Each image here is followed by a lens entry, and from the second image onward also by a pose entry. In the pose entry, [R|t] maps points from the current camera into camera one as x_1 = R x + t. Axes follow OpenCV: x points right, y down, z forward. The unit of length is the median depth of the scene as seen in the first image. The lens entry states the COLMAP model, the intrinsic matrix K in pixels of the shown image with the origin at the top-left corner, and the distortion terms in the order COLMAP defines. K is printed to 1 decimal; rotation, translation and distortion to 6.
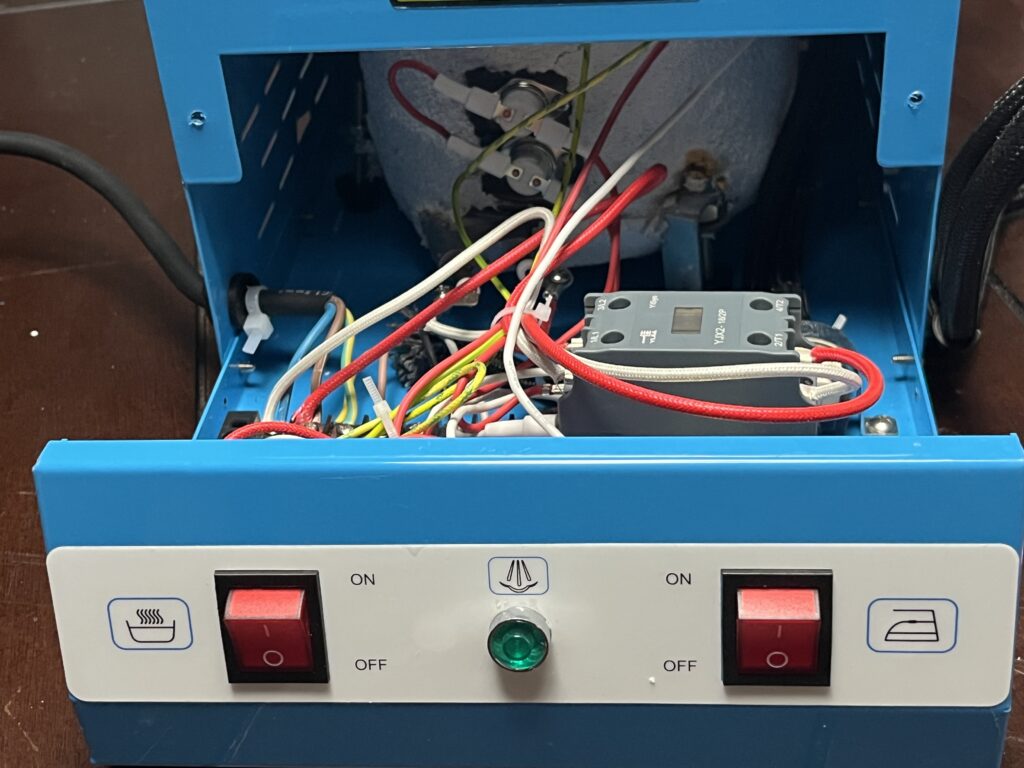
lens RADIAL K [[1504.1, 0, 512.0], [0, 1504.1, 384.0], [0, 0, 1]] dist [0.187705, 0.024641]
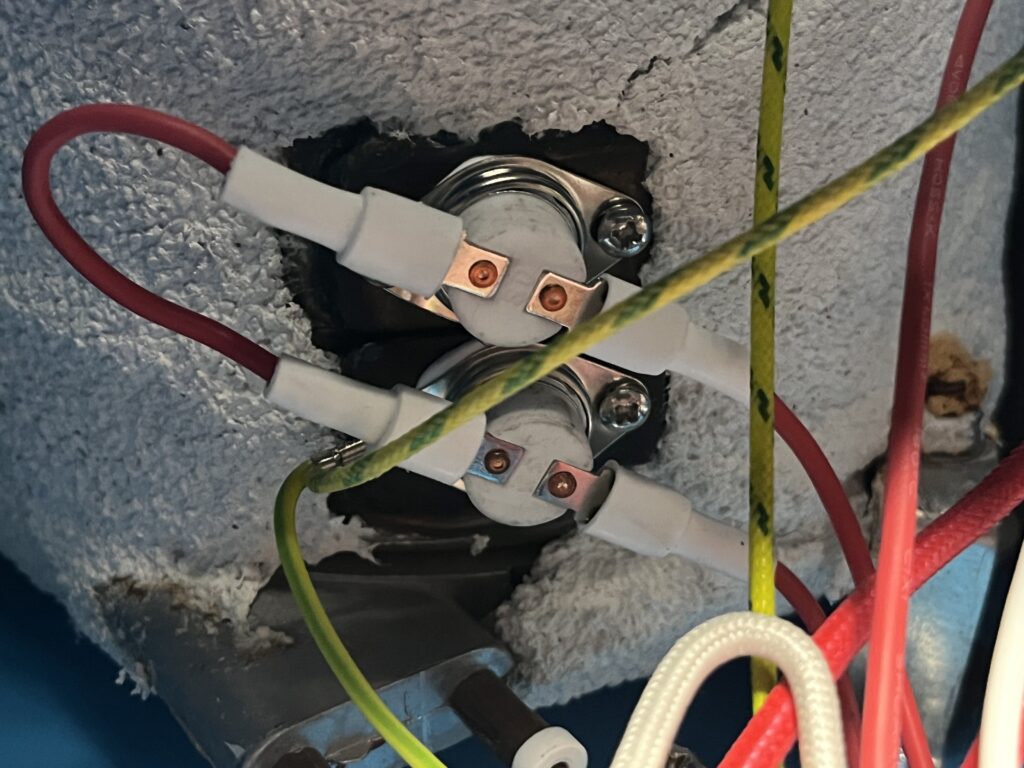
lens RADIAL K [[1504.1, 0, 512.0], [0, 1504.1, 384.0], [0, 0, 1]] dist [0.187705, 0.024641]
pose [[0.930580, -0.094390, 0.353710, -0.101209], [0.122970, 0.990645, -0.059163, -0.140292], [-0.344816, 0.098552, 0.933482, 0.732158]]
